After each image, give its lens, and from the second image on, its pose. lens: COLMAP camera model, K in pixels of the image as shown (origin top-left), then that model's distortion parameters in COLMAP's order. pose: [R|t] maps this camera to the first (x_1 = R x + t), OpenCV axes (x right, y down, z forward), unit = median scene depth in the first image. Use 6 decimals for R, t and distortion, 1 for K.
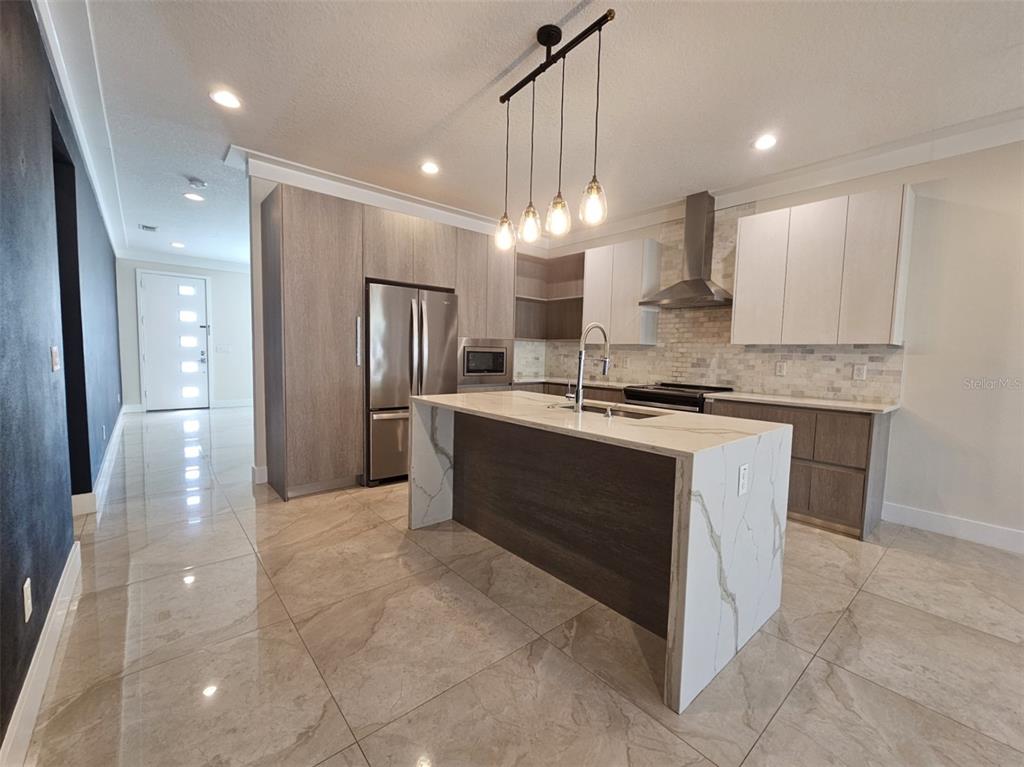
lens RADIAL K [[424.7, 0, 515.4], [0, 424.7, 384.1], [0, 0, 1]] dist [0.001472, 0.000943]
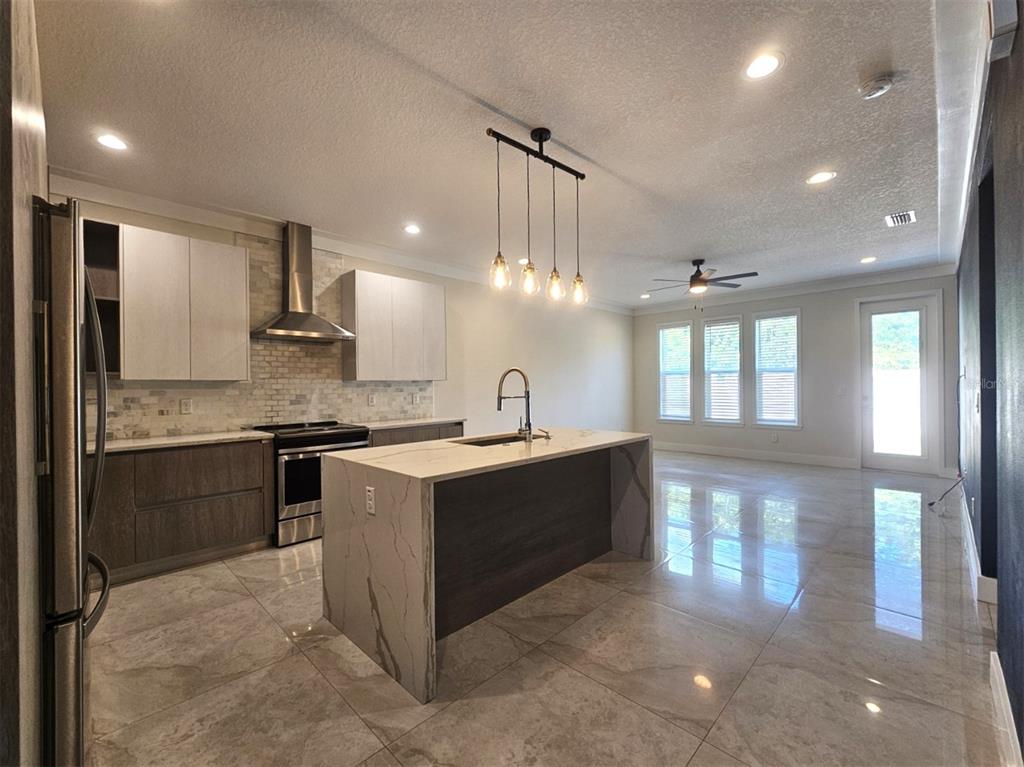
lens RADIAL K [[432.7, 0, 512.4], [0, 432.7, 386.9], [0, 0, 1]] dist [0.002040, 0.000443]
pose [[-0.075133, -0.027372, 0.996798, -0.673344], [0.082455, 0.996029, 0.033566, -0.084936], [-0.993759, 0.084713, -0.072578, 0.708120]]
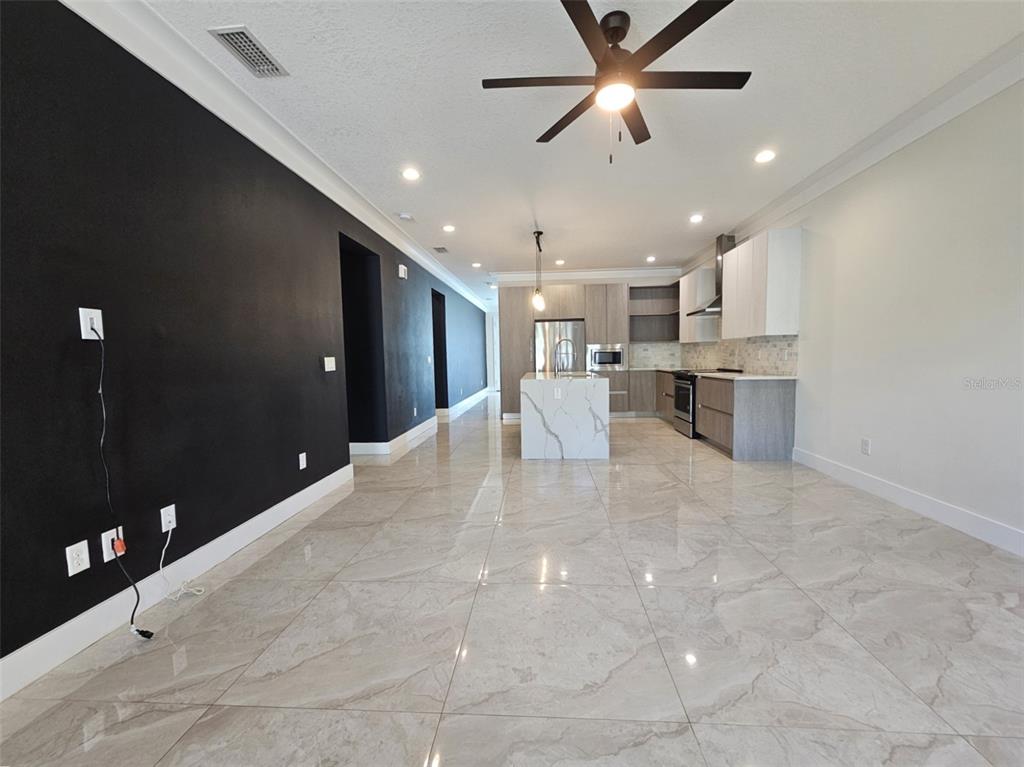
lens RADIAL K [[424.7, 0, 515.4], [0, 424.7, 384.1], [0, 0, 1]] dist [0.001472, 0.000943]
pose [[0.708567, 0.007549, -0.705603, 1.077091], [-0.015544, 0.999867, -0.004913, 0.081934], [0.705472, 0.014449, 0.708591, -0.562037]]
